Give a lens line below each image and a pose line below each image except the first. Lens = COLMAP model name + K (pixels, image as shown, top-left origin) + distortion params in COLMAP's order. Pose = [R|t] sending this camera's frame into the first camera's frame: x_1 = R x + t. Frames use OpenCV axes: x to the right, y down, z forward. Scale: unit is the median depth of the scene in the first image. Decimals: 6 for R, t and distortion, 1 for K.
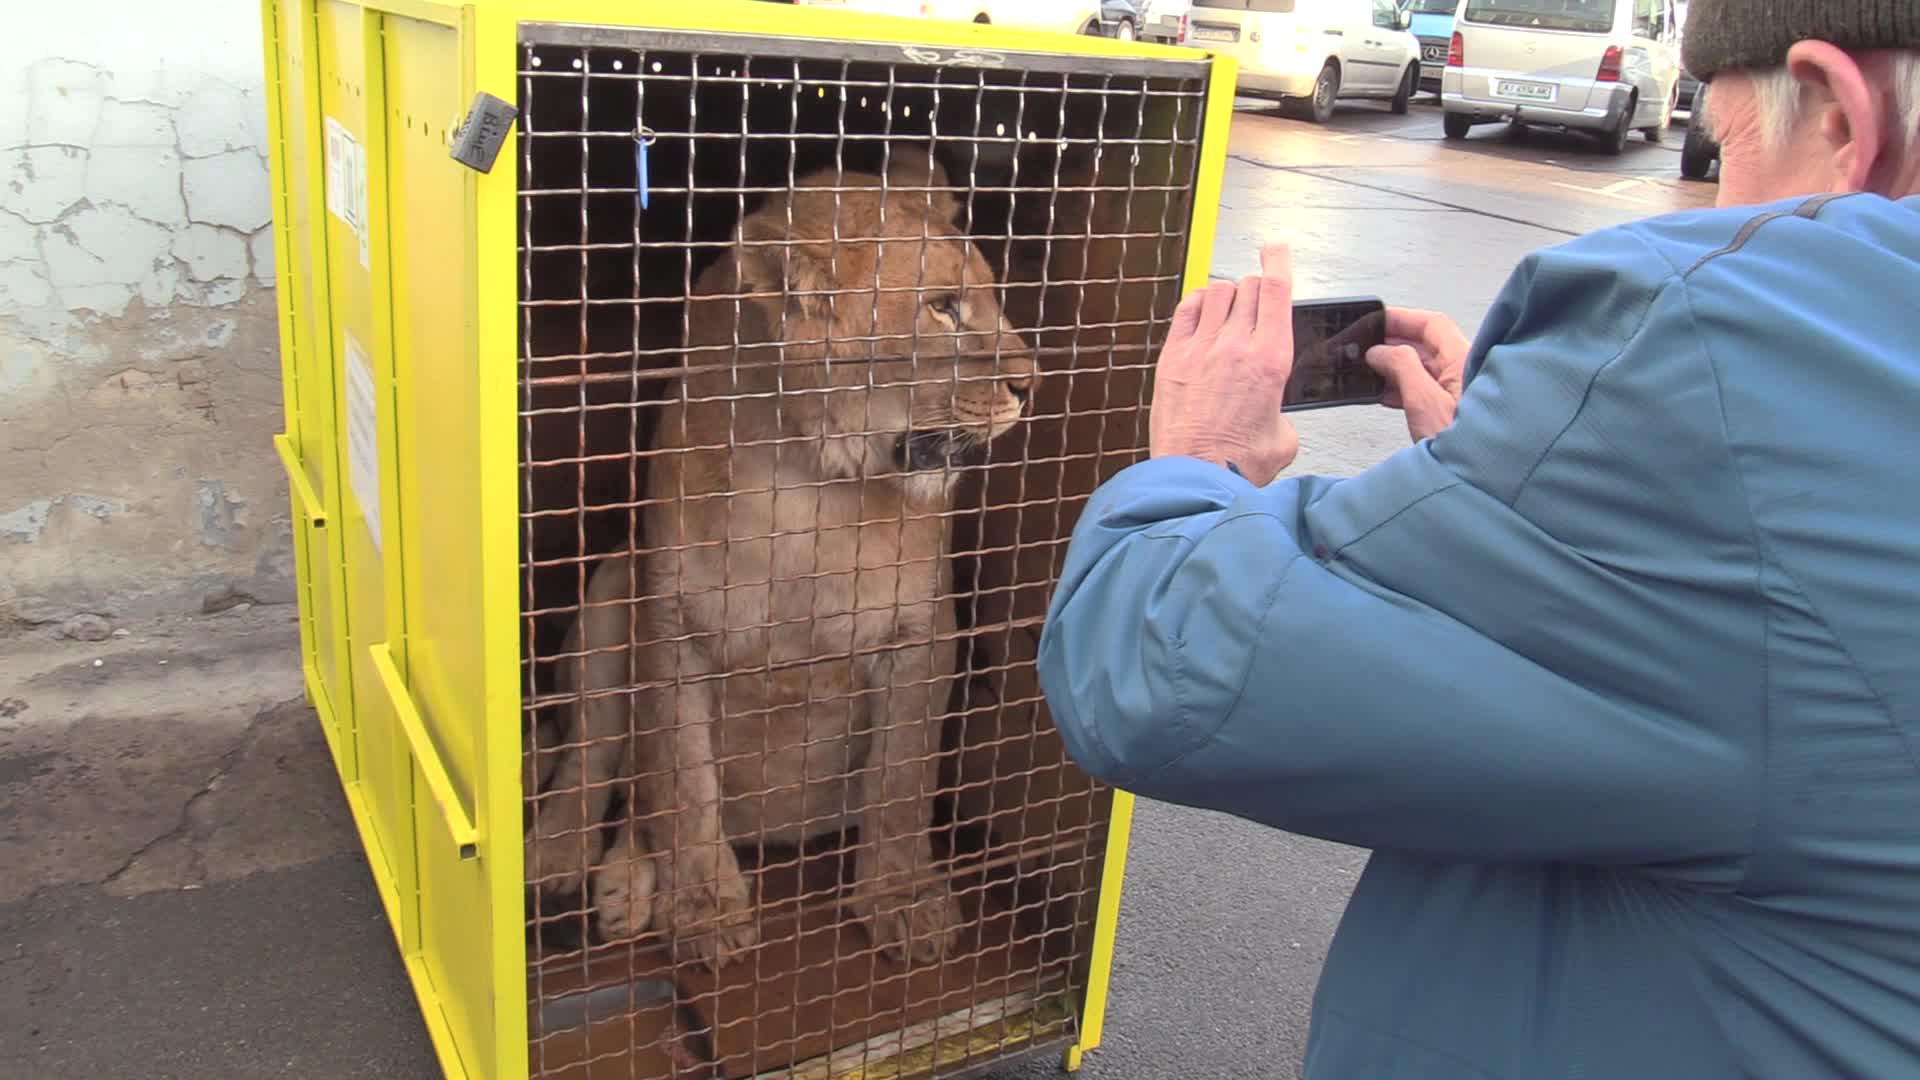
lens RADIAL K [[1495.5, 0, 960.0], [0, 1495.5, 540.0], [0, 0, 1]] dist [0.004609, 0.005071]
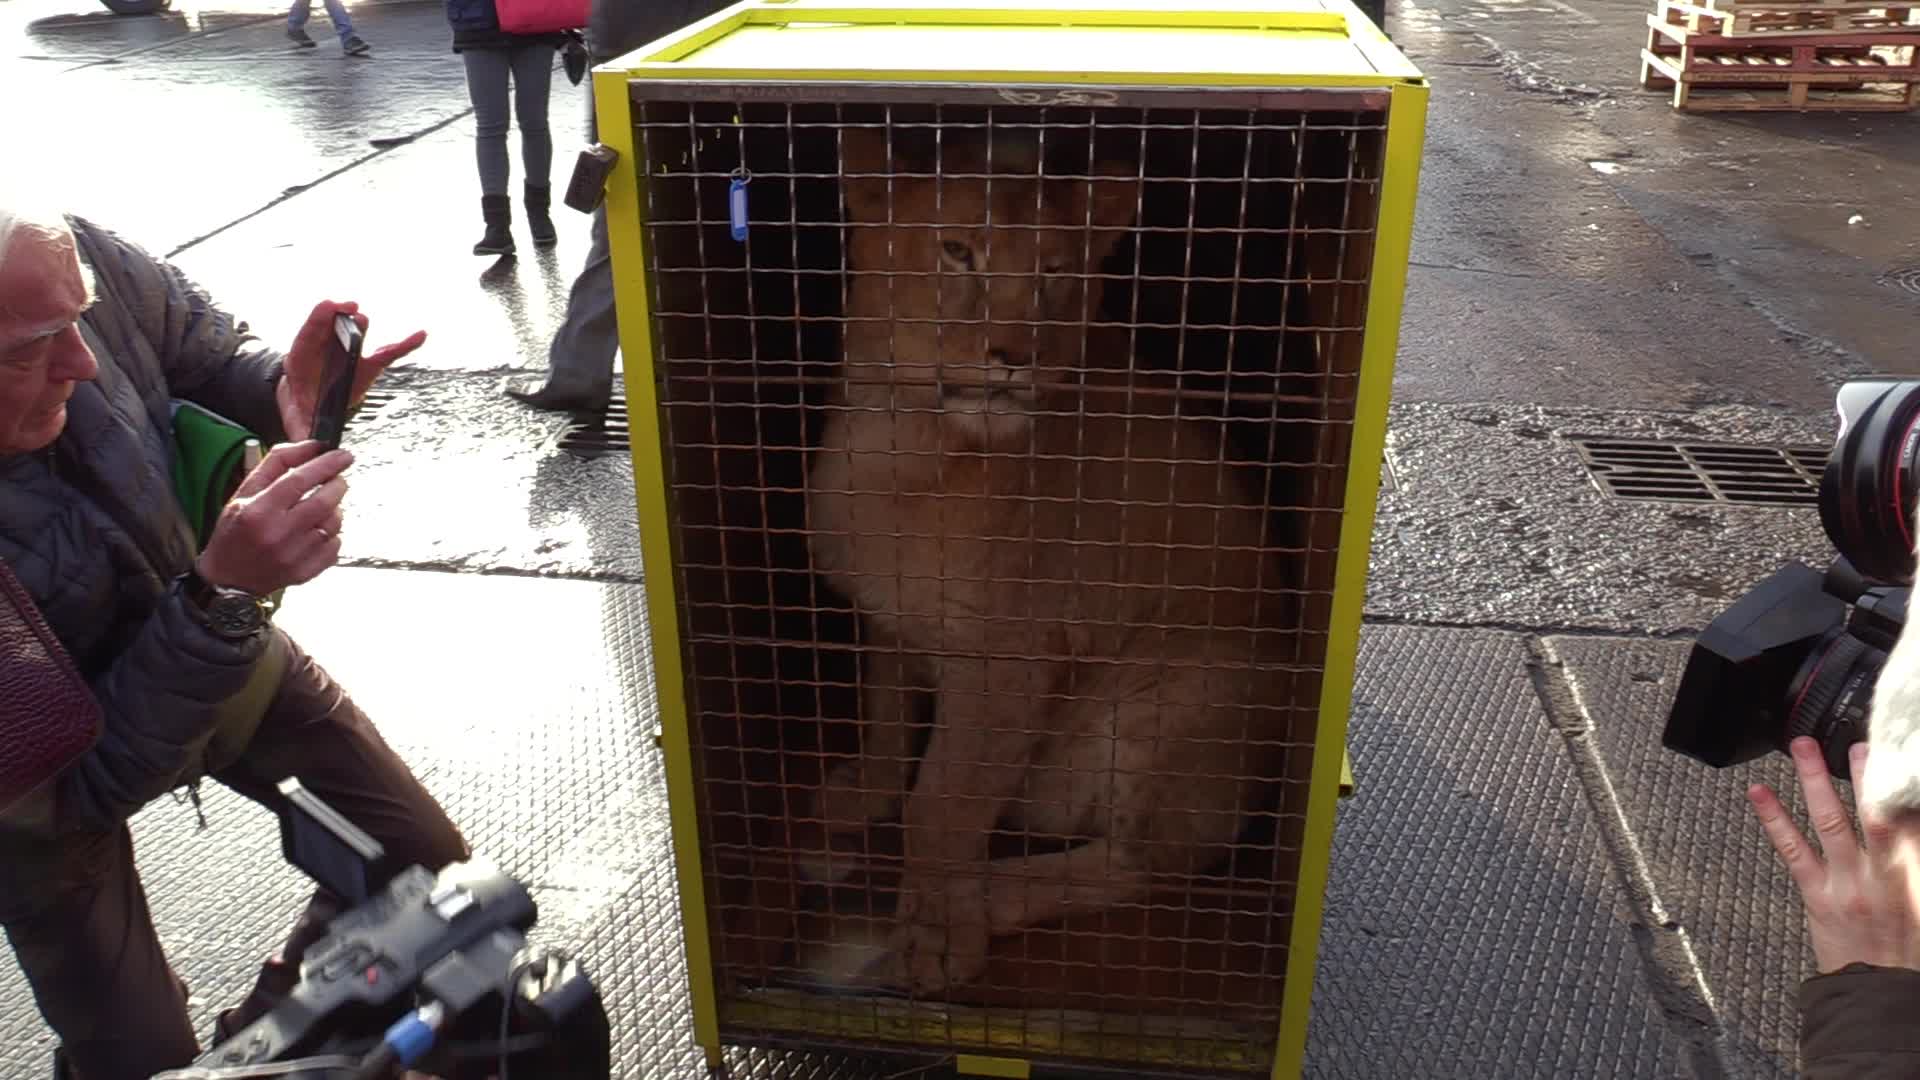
lens RADIAL K [[1244.1, 0, 960.3], [0, 1244.1, 548.8], [0, 0, 1]] dist [-0.000899, 0.000080]
pose [[0.804554, 0.162697, -0.571158, 0.467734], [-0.151524, 0.986148, 0.067466, -0.065090], [0.574224, 0.032264, 0.818063, 0.273303]]
